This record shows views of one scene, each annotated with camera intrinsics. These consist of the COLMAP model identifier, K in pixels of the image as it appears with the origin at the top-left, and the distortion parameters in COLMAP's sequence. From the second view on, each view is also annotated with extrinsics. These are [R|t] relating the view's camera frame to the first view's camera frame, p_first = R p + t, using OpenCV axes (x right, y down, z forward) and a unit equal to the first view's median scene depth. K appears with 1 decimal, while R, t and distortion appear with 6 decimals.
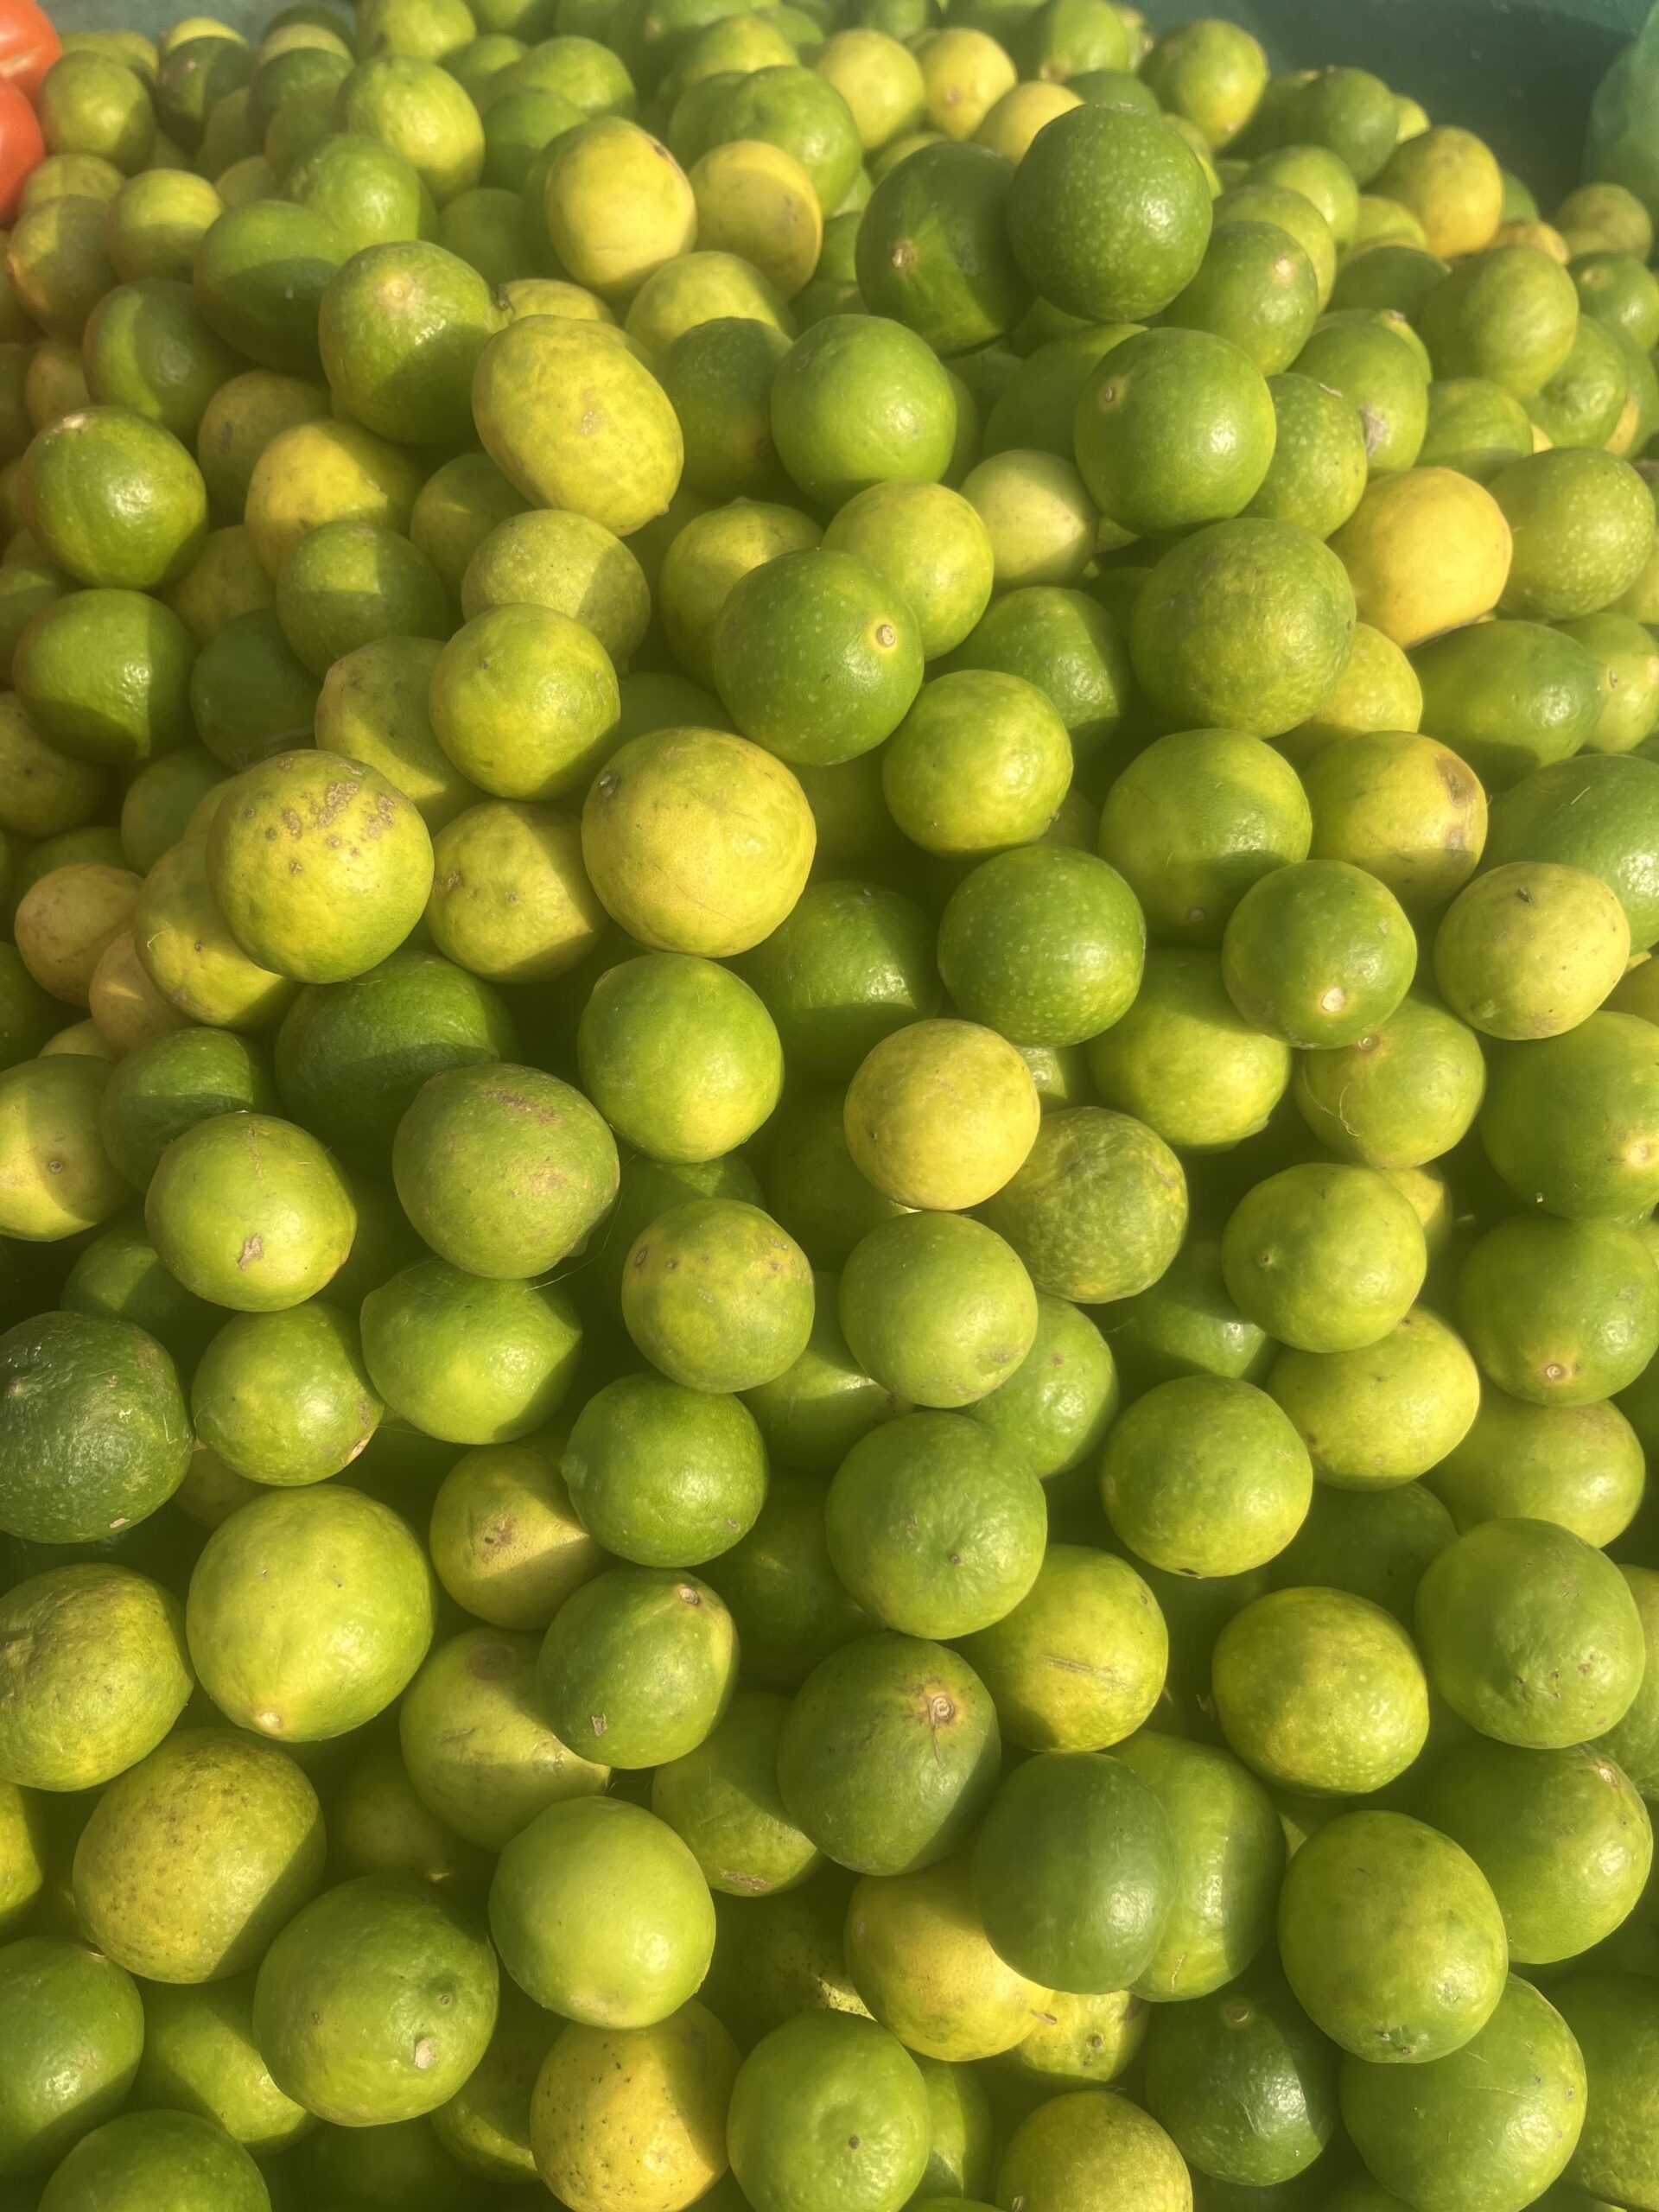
lens RADIAL K [[1753.4, 0, 829.5], [0, 1753.4, 1106.0], [0, 0, 1]] dist [0.030426, -0.054138]
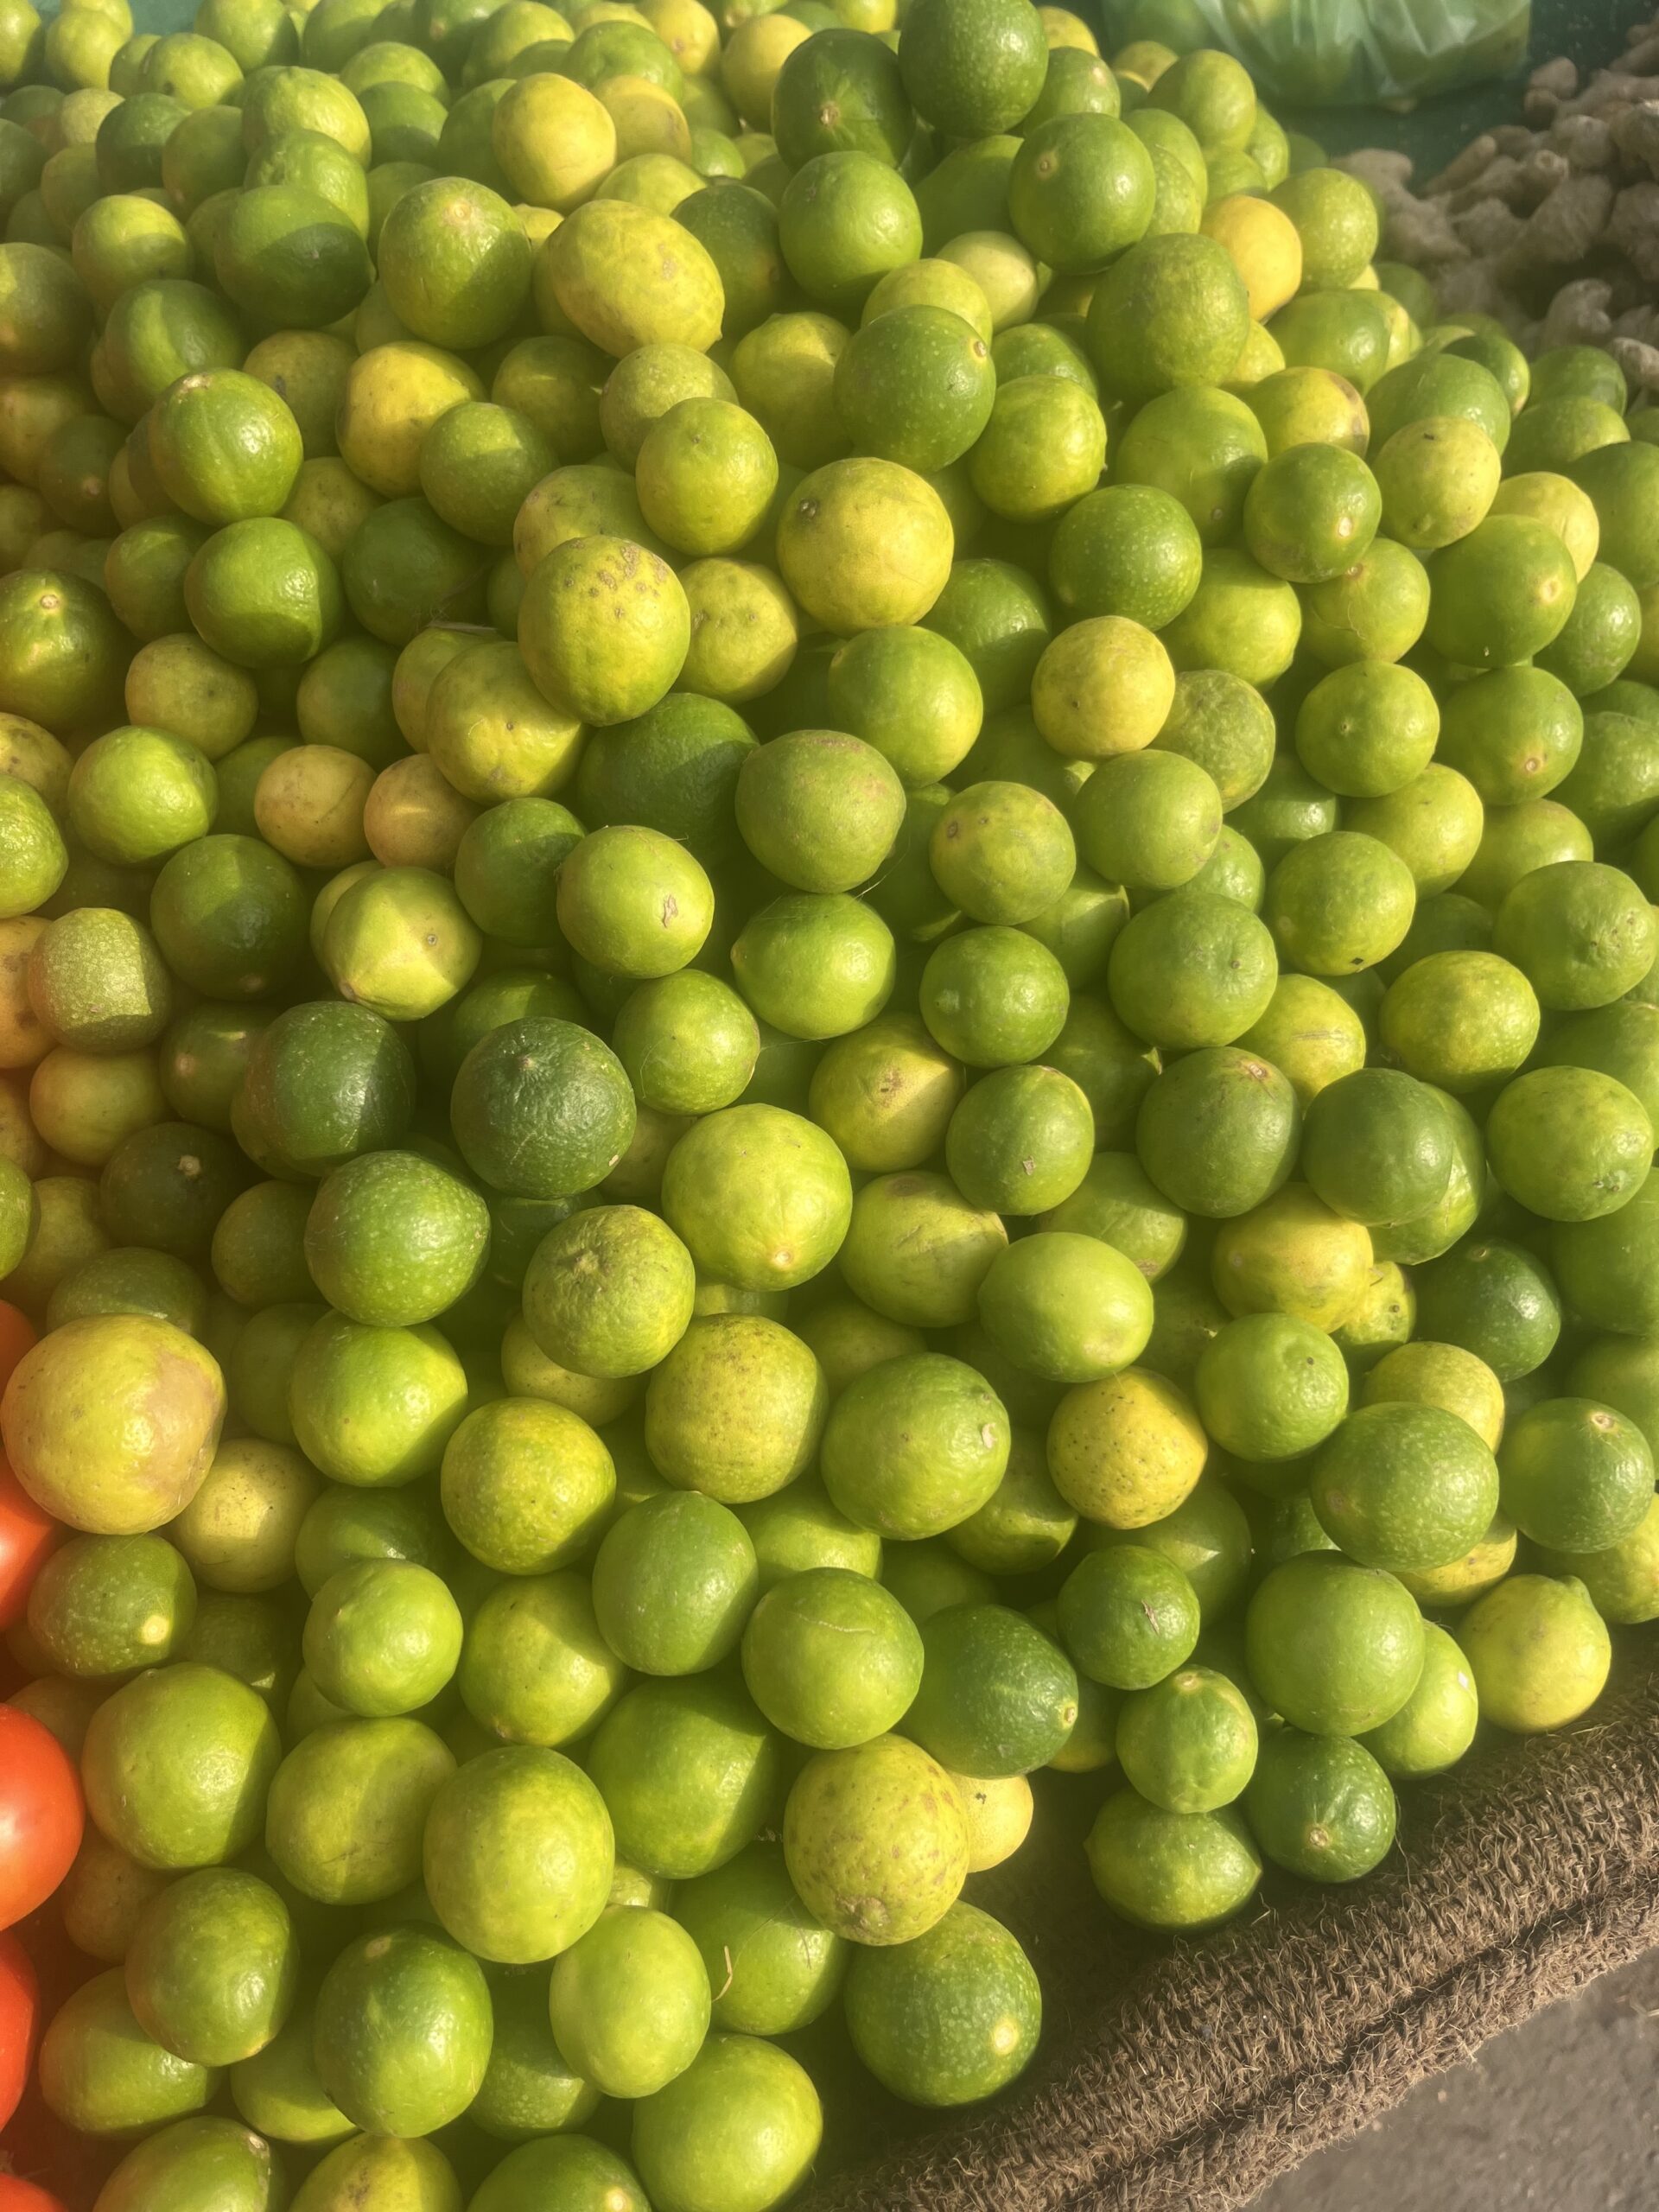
lens RADIAL K [[1739.2, 0, 829.5], [0, 1739.2, 1106.0], [0, 0, 1]] dist [0.050259, -0.090791]
pose [[0.930804, -0.295655, 0.214921, -0.515162], [0.300308, 0.953774, 0.011443, 0.231242], [-0.208370, 0.053891, 0.976564, -0.260374]]
